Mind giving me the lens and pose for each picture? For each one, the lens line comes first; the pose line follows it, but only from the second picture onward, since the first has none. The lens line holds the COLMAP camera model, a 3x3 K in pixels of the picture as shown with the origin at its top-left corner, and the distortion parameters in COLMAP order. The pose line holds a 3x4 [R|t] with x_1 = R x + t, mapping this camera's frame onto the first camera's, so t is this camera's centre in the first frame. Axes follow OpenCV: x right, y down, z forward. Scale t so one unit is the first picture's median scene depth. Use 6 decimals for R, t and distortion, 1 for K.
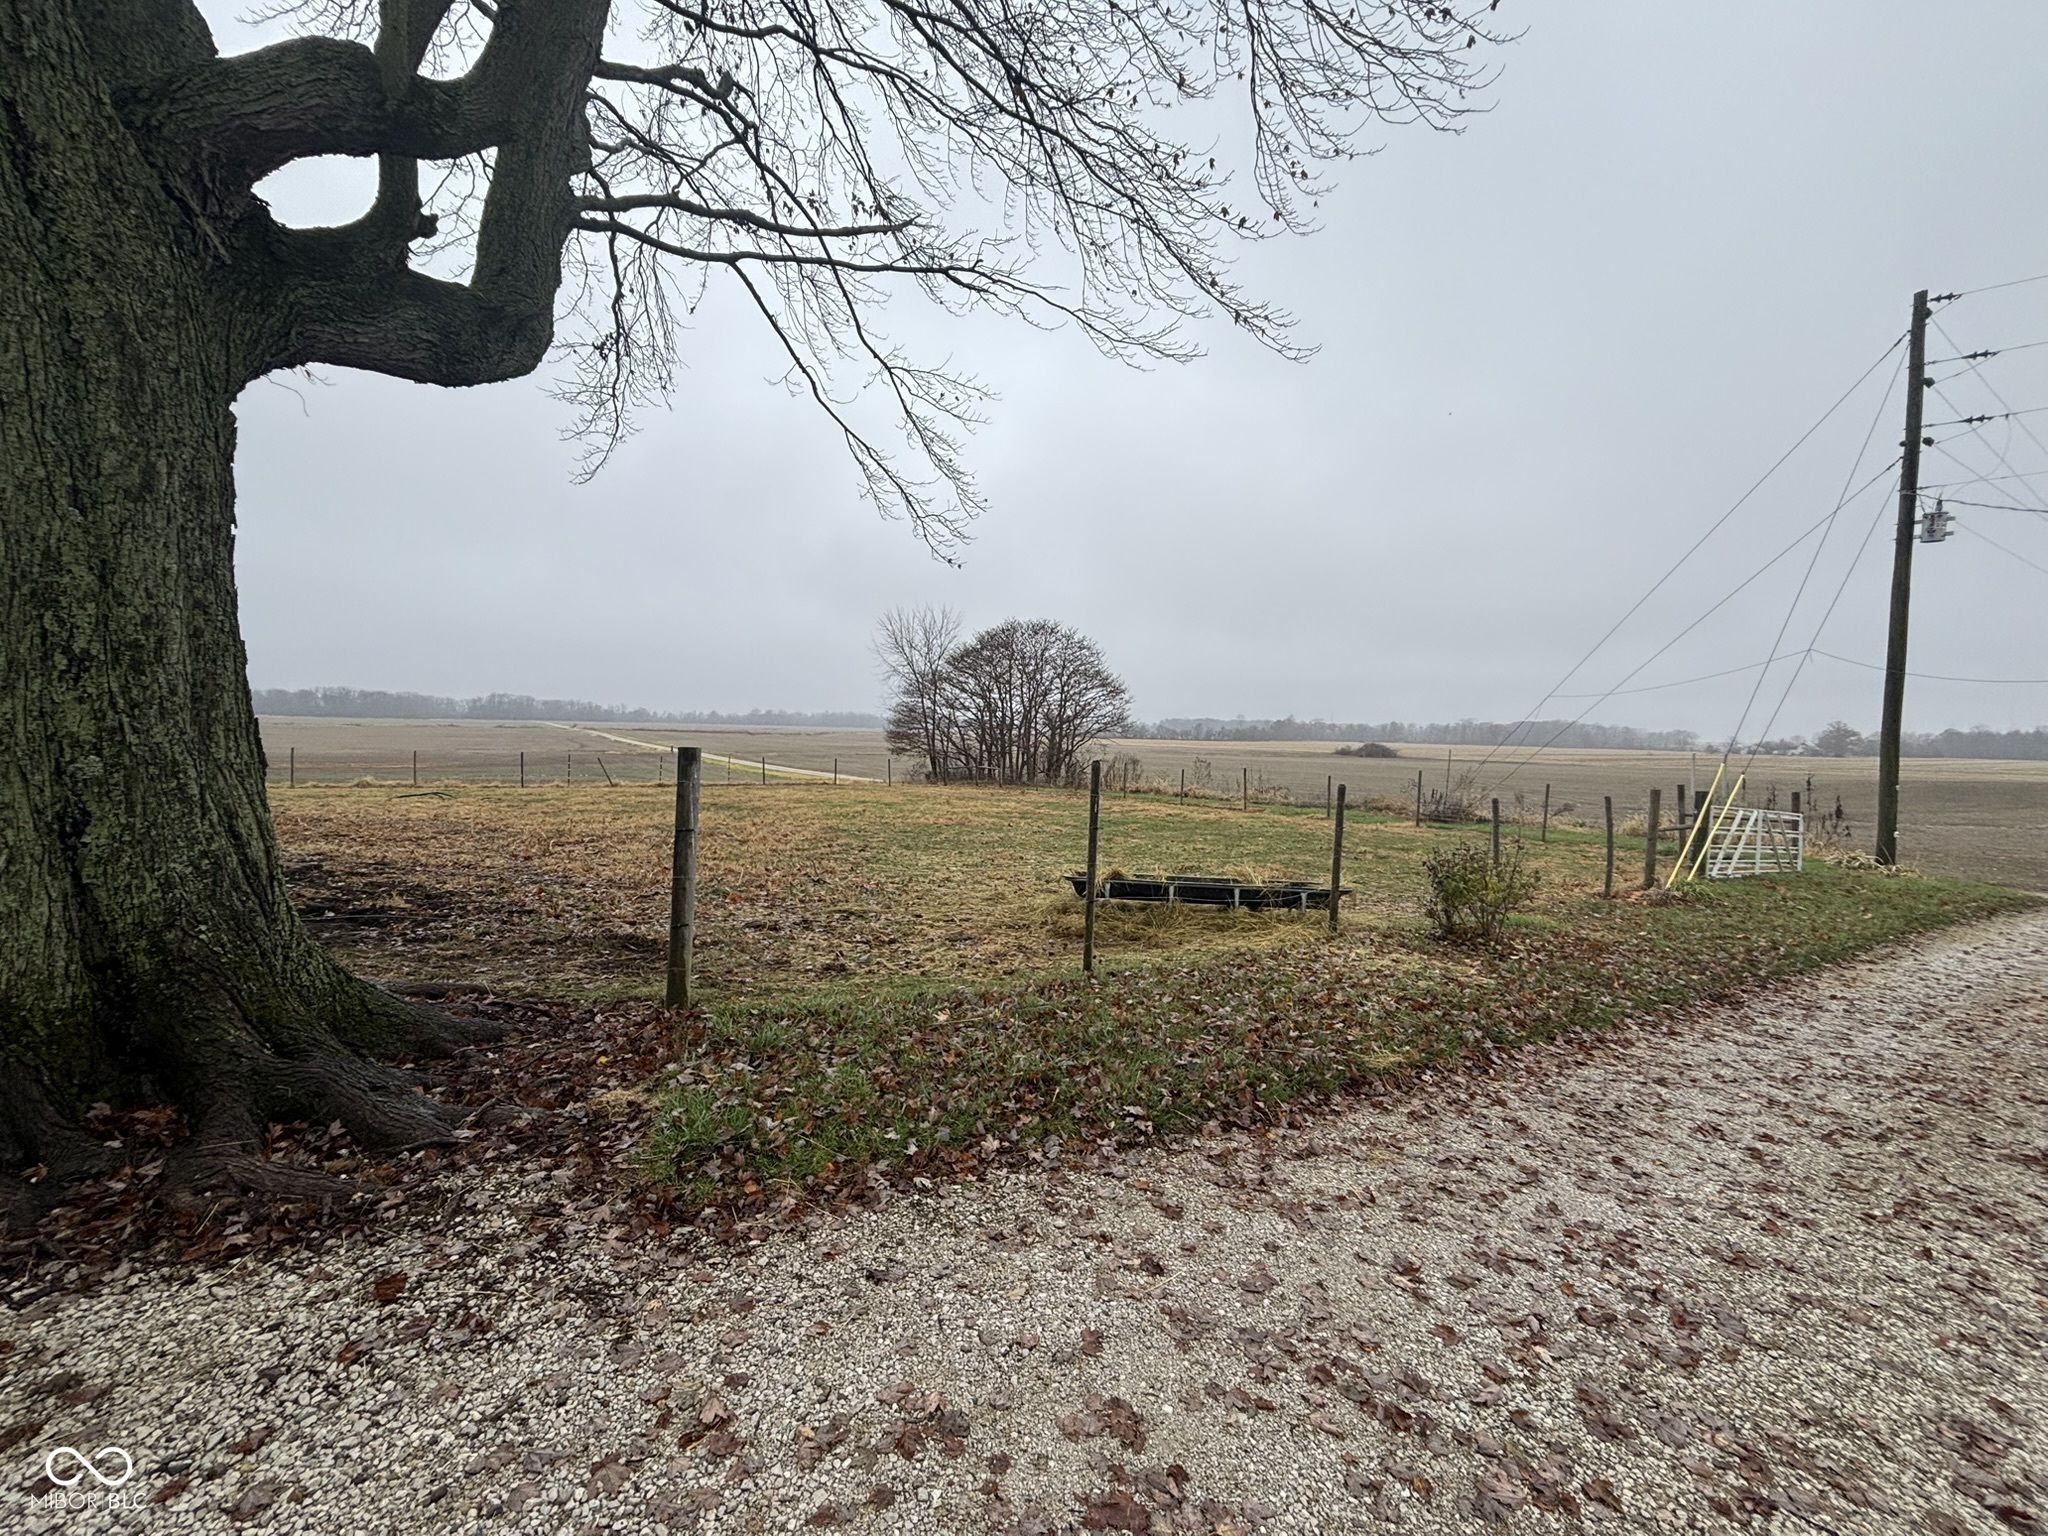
lens RADIAL K [[842.7, 0, 1019.6], [0, 842.7, 764.6], [0, 0, 1]] dist [0.008803, 0.000089]
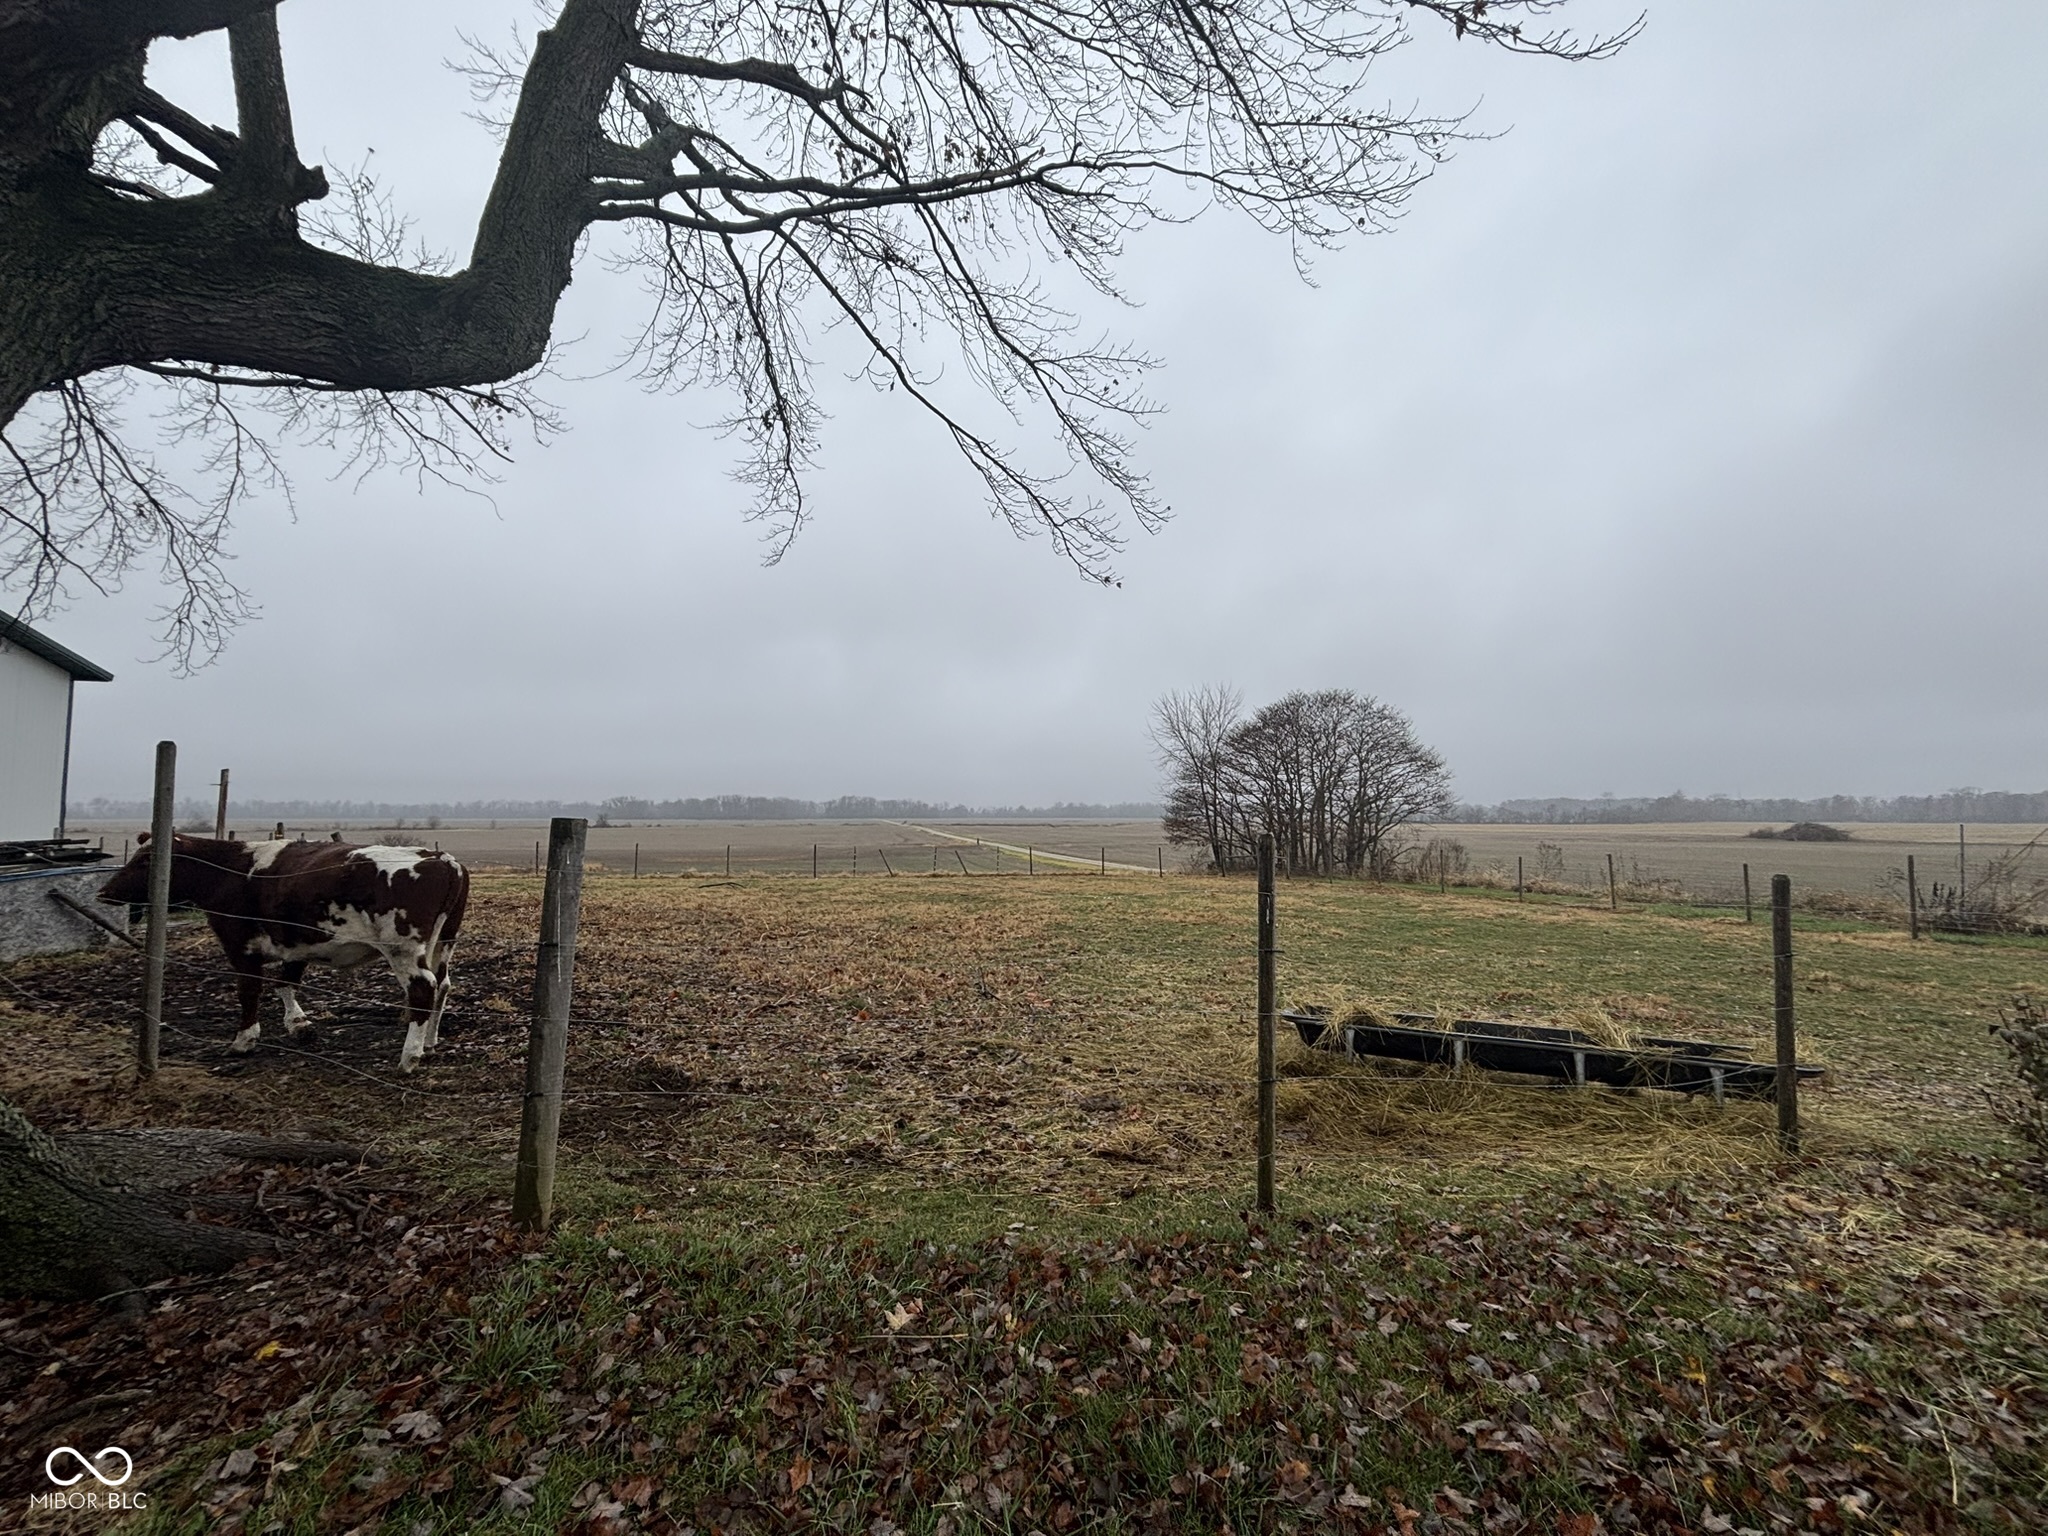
lens RADIAL K [[838.4, 0, 1022.0], [0, 838.4, 759.4], [0, 0, 1]] dist [-0.002270, 0.000202]
pose [[0.937379, -0.046931, -0.345135, 0.105151], [0.007236, 0.993291, -0.115414, 0.007082], [0.348236, 0.105689, 0.931430, 0.297346]]
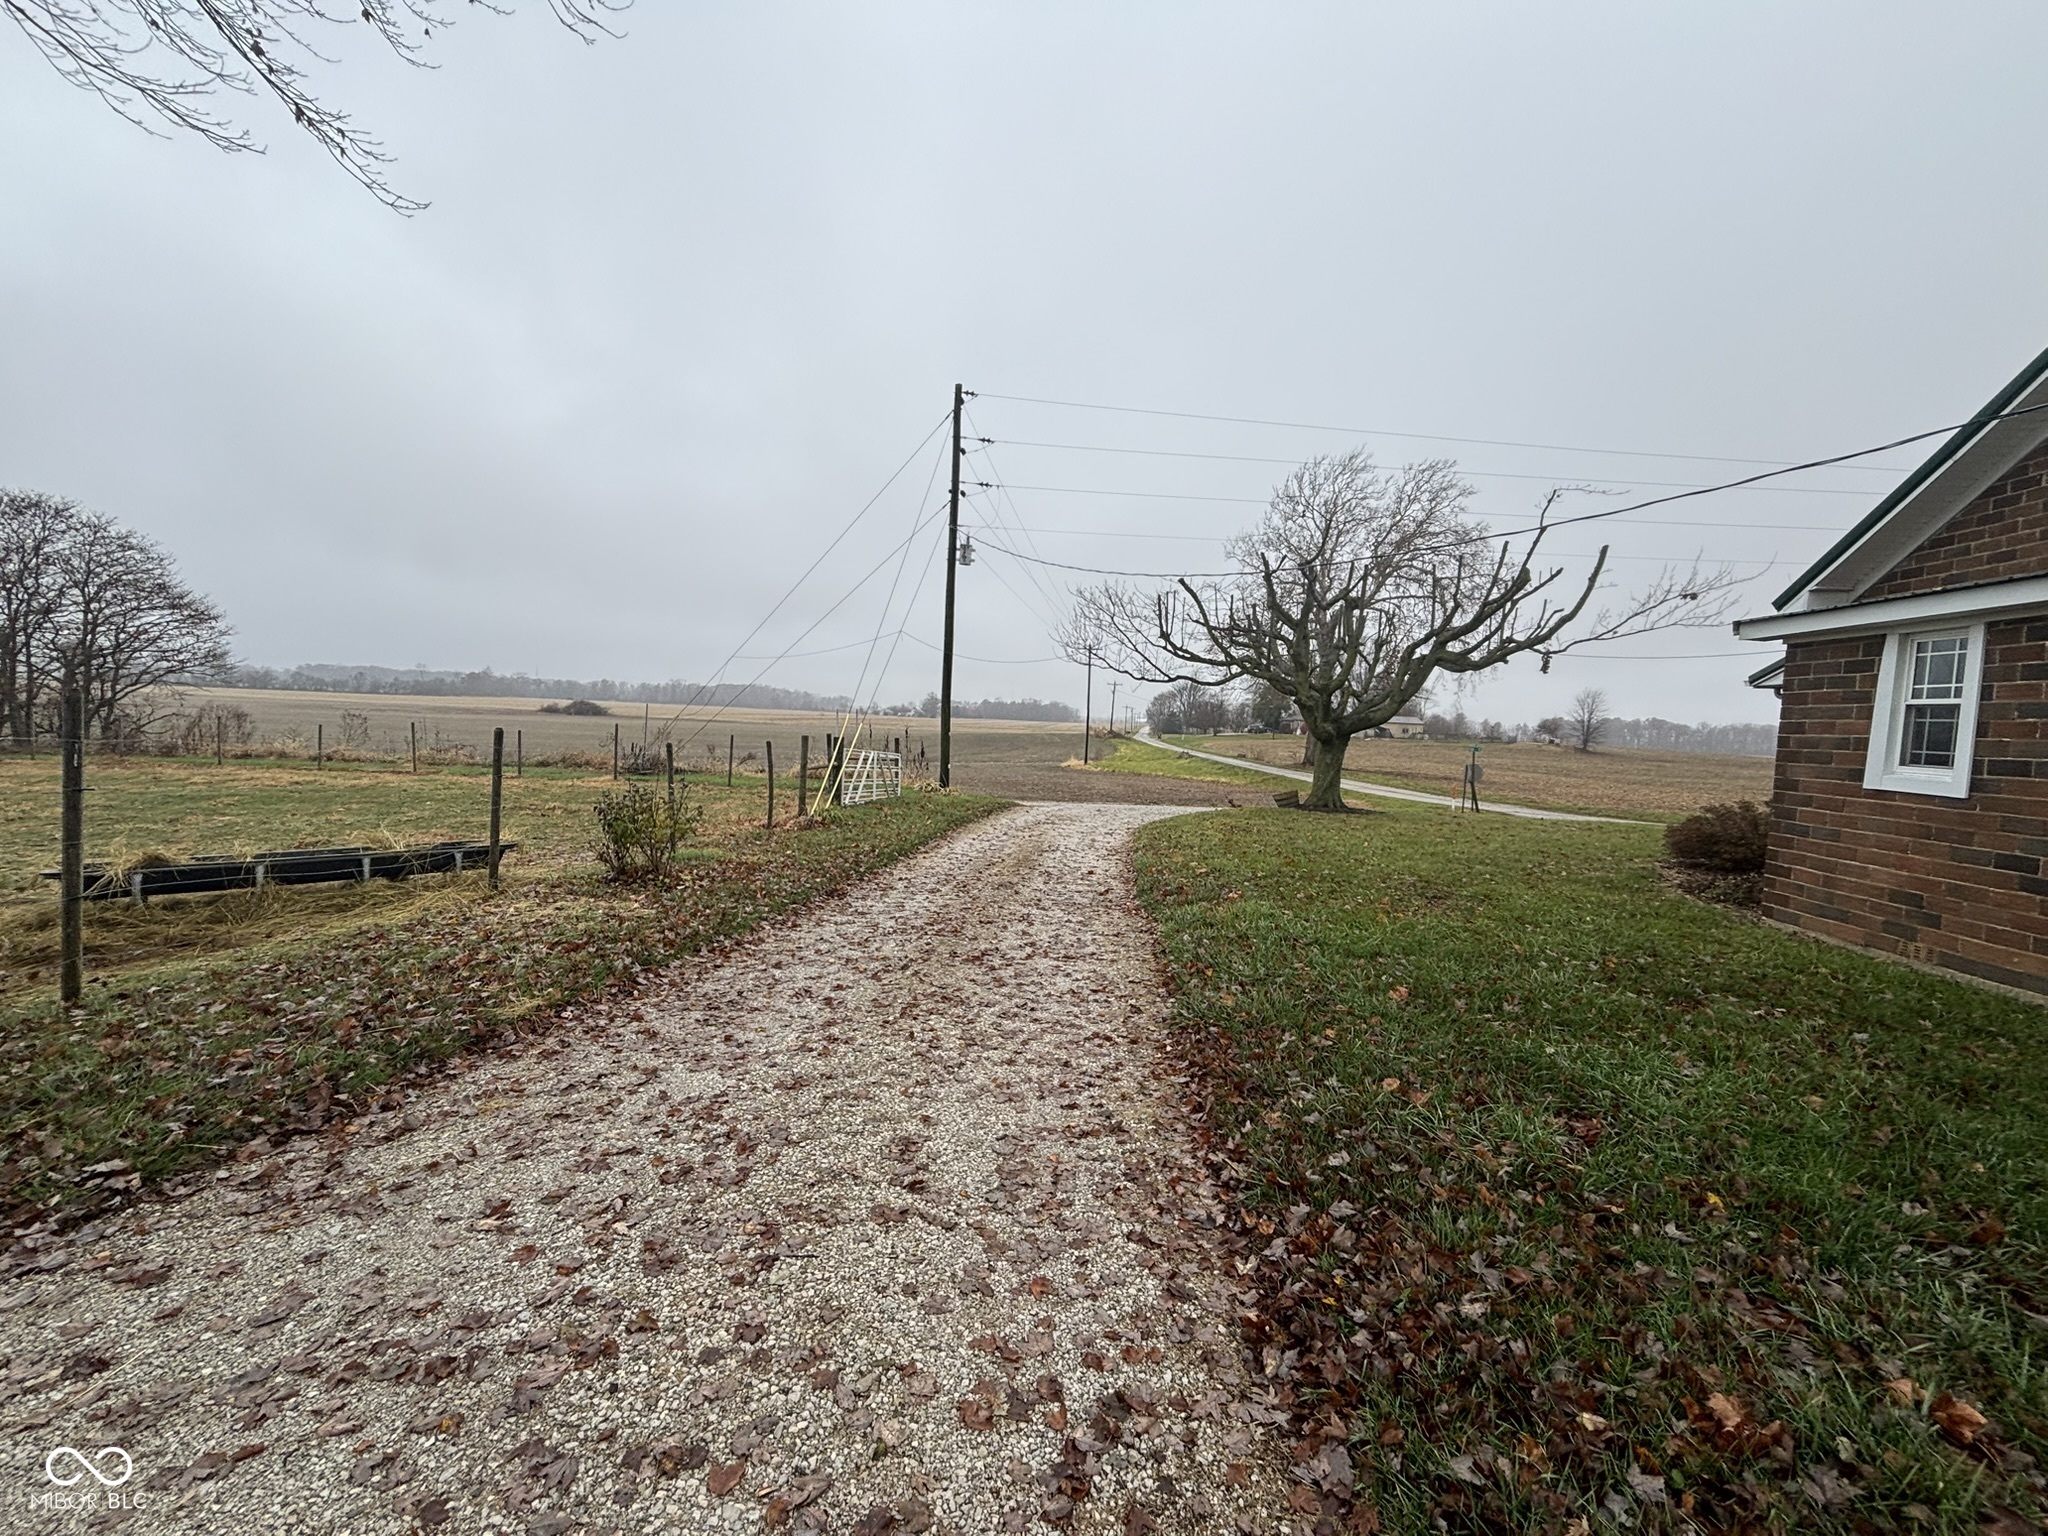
lens RADIAL K [[842.7, 0, 1019.6], [0, 842.7, 764.6], [0, 0, 1]] dist [0.008803, 0.000089]
pose [[0.646343, -0.037562, 0.762122, 0.044745], [0.001003, 0.998829, 0.048377, 0.018083], [-0.763046, -0.030504, 0.645624, -0.015130]]
